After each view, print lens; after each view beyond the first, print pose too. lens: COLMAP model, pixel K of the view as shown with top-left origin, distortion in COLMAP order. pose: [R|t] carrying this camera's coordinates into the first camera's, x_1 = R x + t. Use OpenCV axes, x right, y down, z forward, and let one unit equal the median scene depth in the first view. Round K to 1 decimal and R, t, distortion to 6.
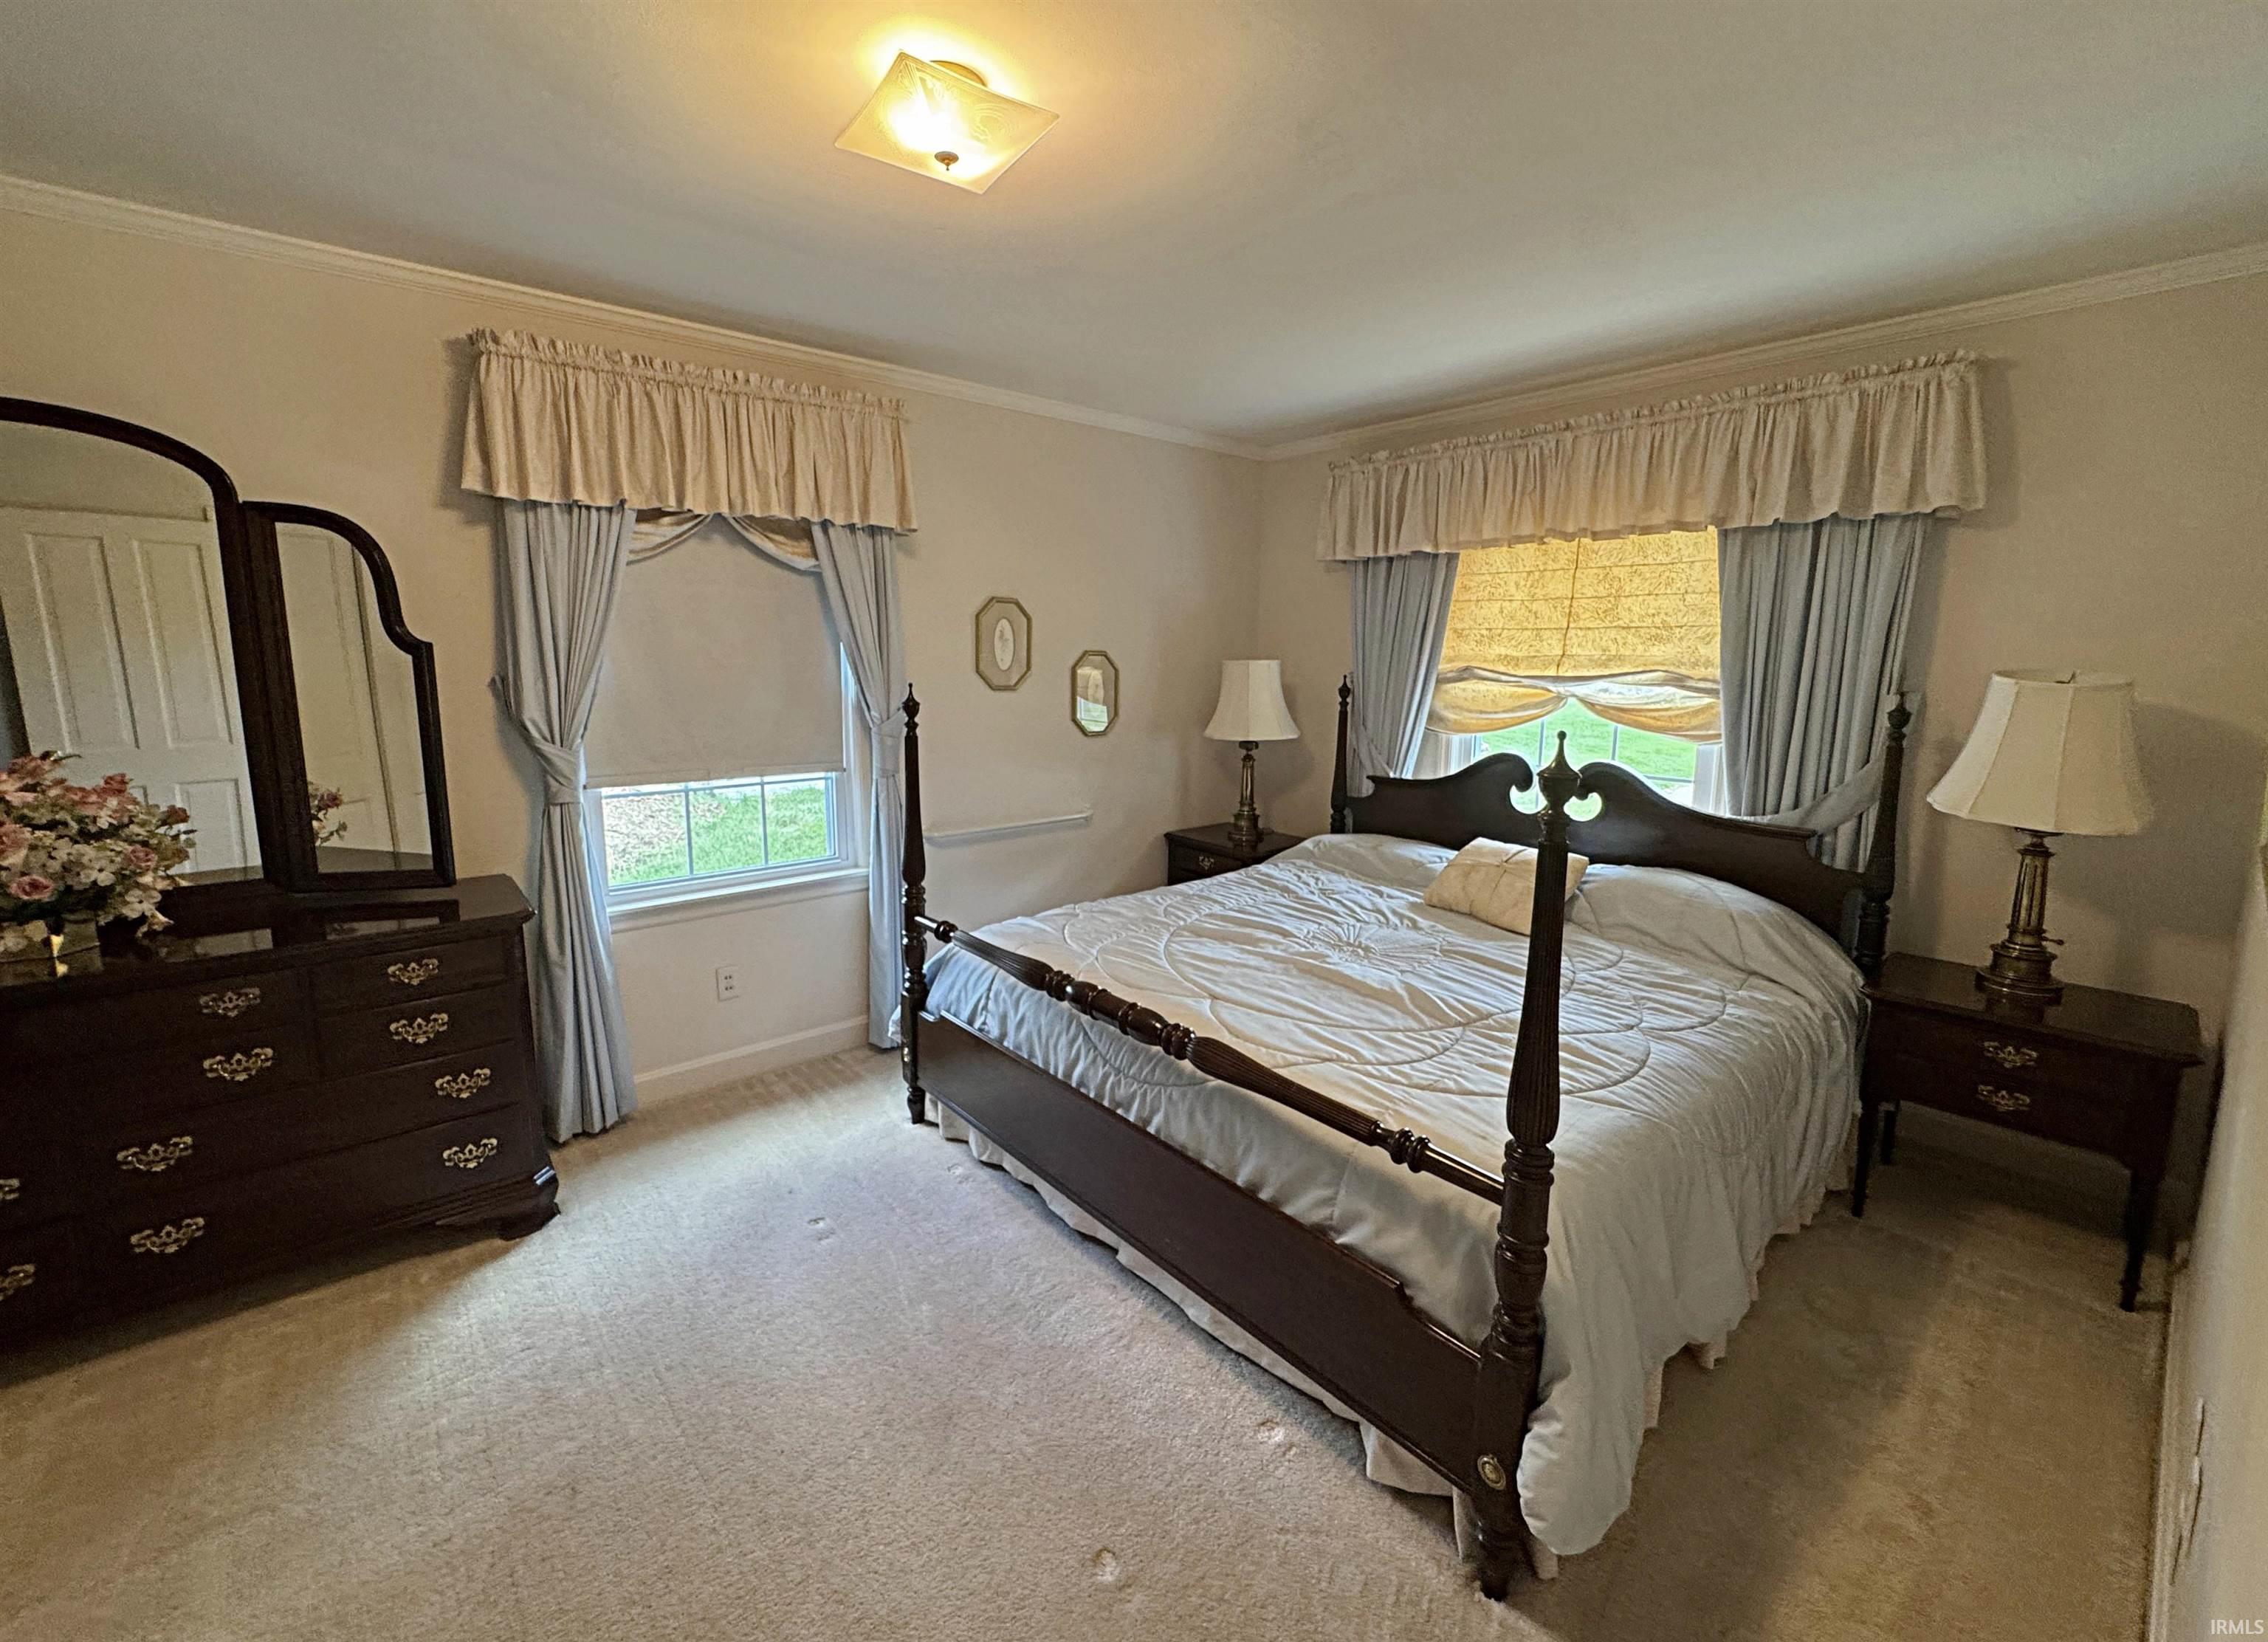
lens RADIAL K [[924.2, 0, 1138.4], [0, 924.2, 798.0], [0, 0, 1]] dist [-0.001406, -0.000173]
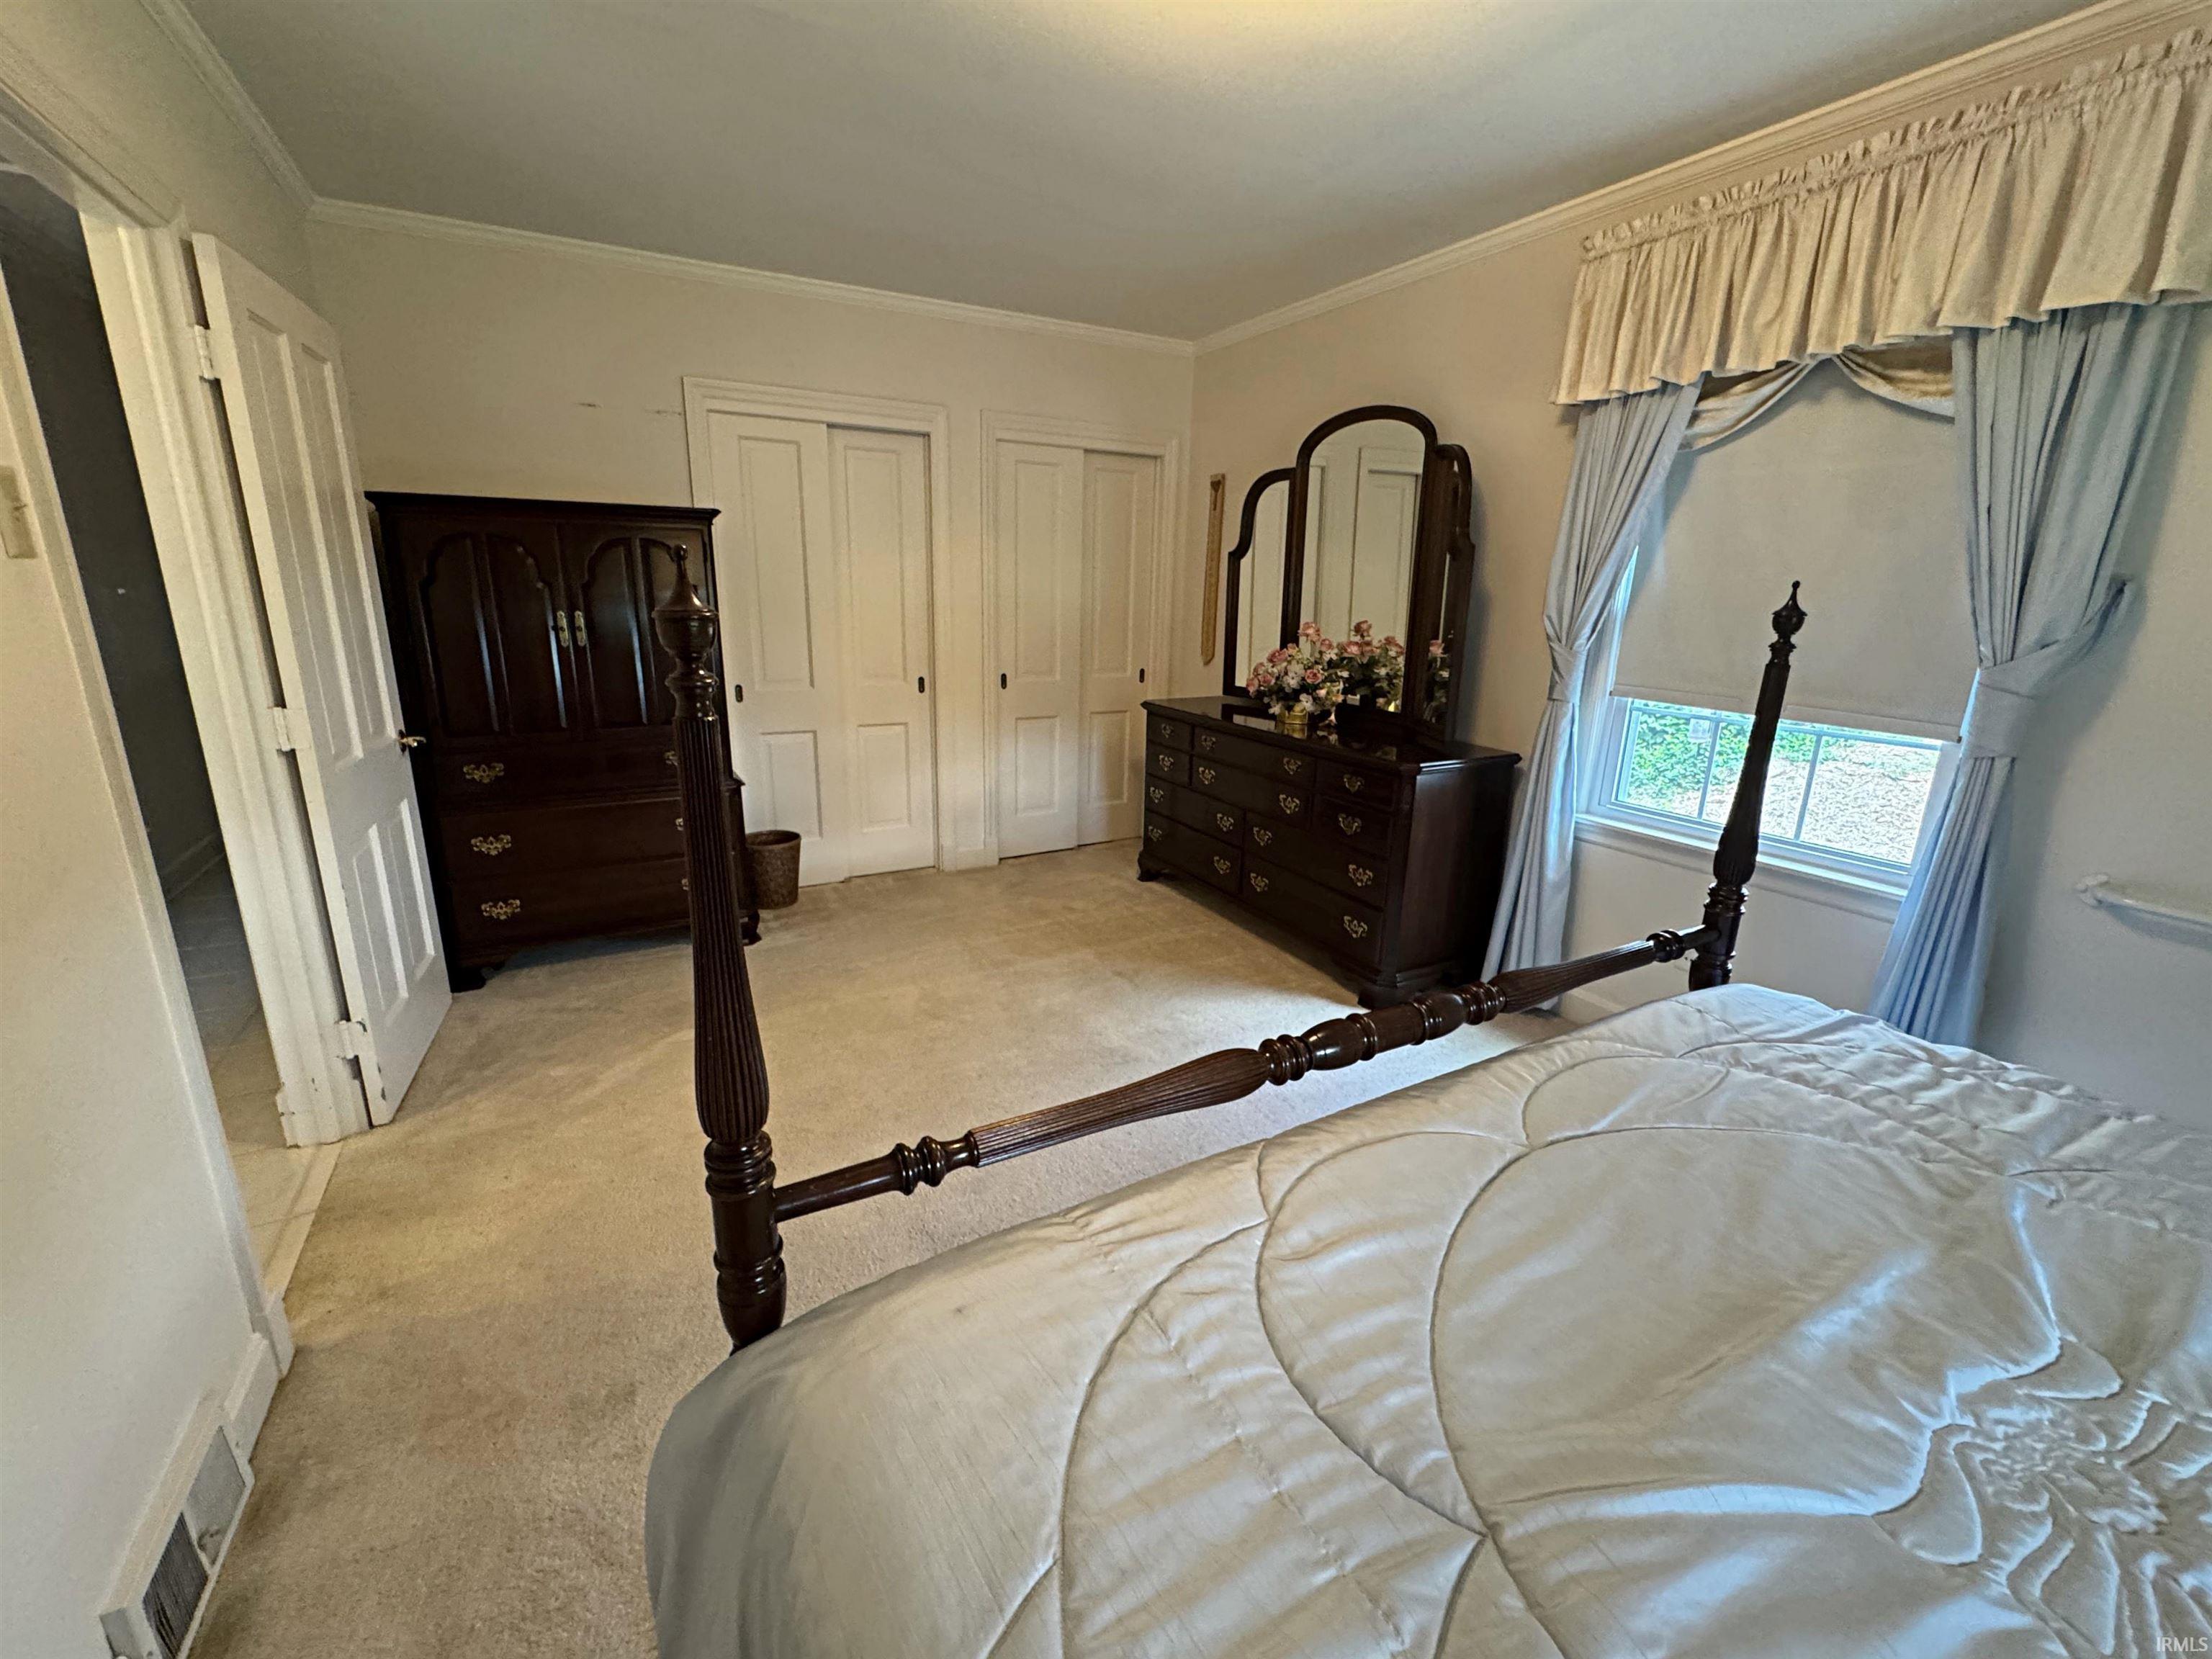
lens RADIAL K [[914.7, 0, 1109.2], [0, 914.7, 827.0], [0, 0, 1]] dist [-0.002568, 0.000583]
pose [[-0.193950, 0.243706, -0.950258, 0.561424], [-0.174461, 0.944643, 0.277873, -0.063345], [0.965374, 0.219676, -0.140696, 0.754519]]
